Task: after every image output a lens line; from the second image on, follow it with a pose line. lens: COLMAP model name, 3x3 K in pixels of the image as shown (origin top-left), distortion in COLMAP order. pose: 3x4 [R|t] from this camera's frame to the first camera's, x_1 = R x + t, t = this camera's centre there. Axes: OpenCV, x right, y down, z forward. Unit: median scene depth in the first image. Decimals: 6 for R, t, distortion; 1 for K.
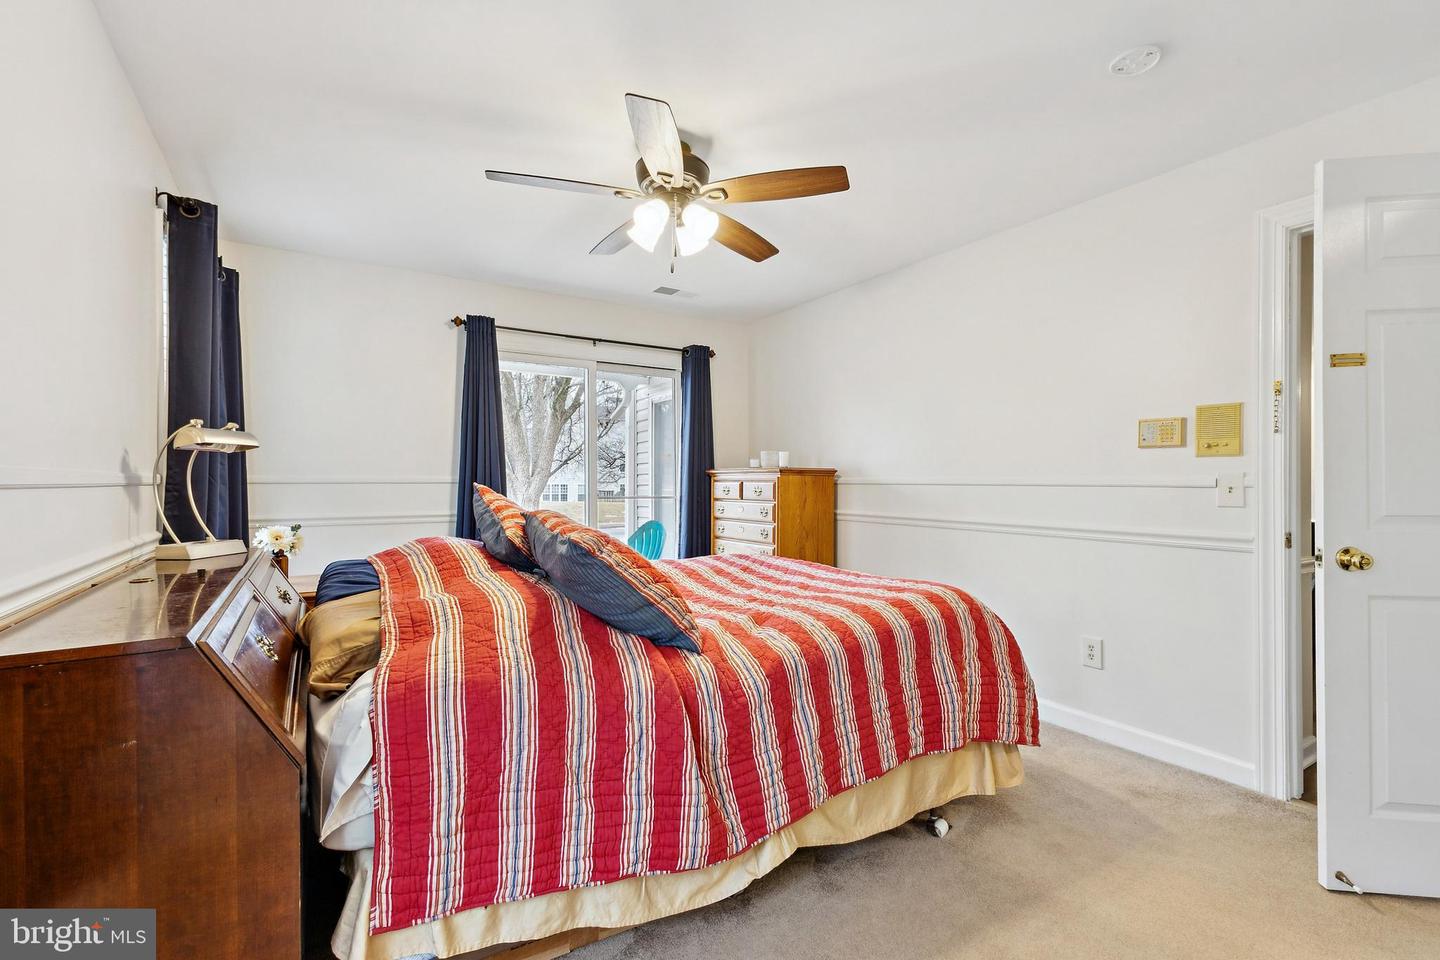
lens RADIAL K [[633.5, 0, 720.0], [0, 633.5, 480.0], [0, 0, 1]] dist [0.000620, 0.000050]
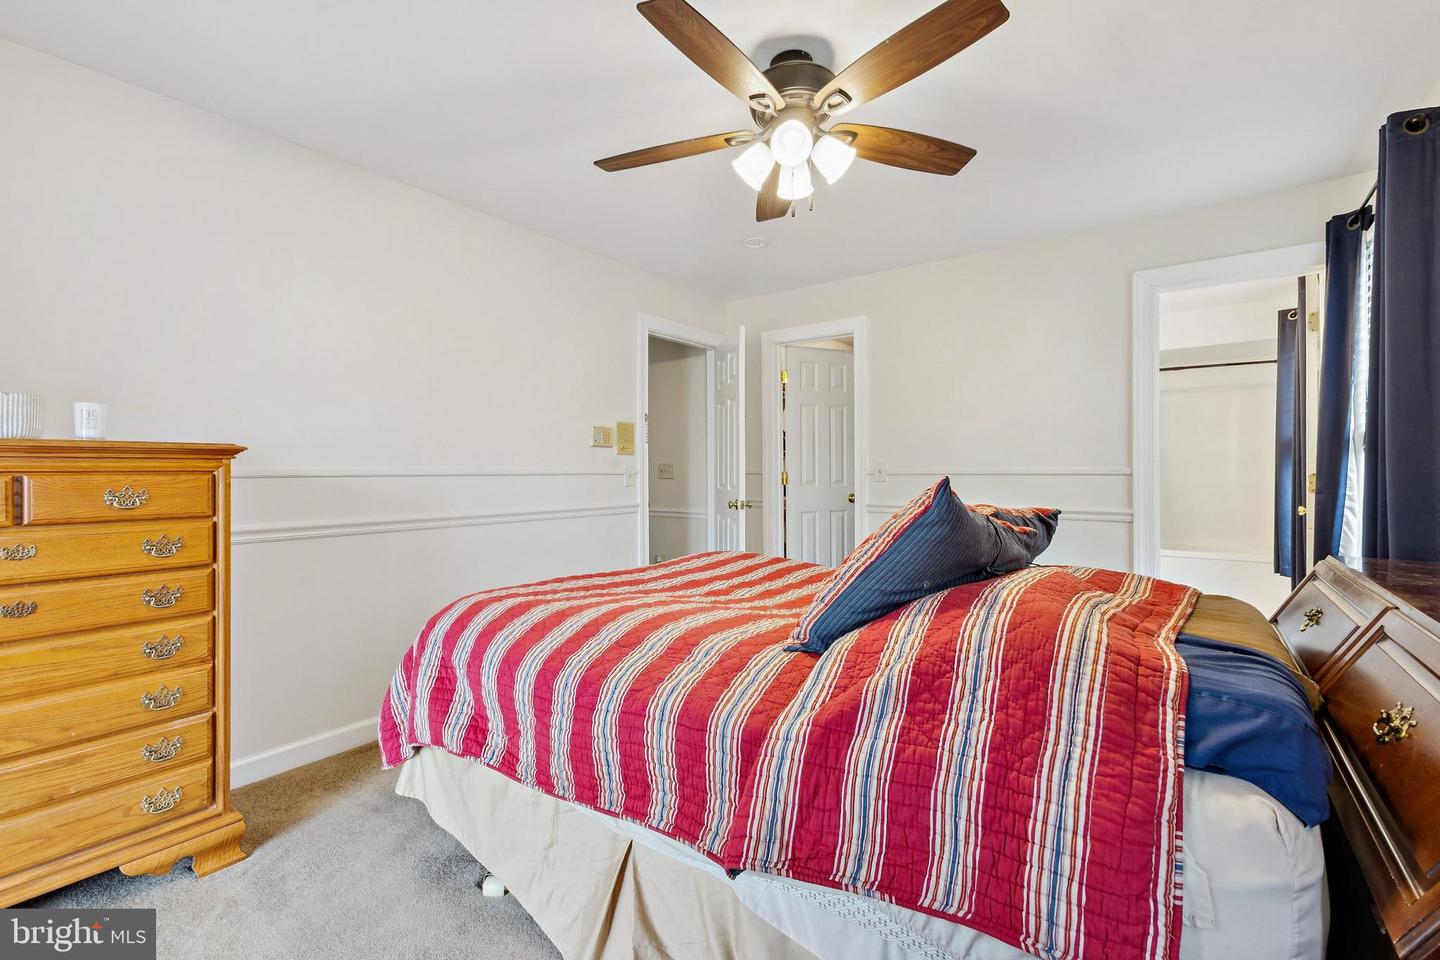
lens RADIAL K [[633.5, 0, 720.0], [0, 633.5, 480.0], [0, 0, 1]] dist [0.000620, 0.000050]
pose [[-0.357766, -0.013754, 0.933710, -0.730215], [0.002721, 0.999872, 0.015771, 0.000653], [-0.933807, 0.008183, -0.357683, 1.252287]]
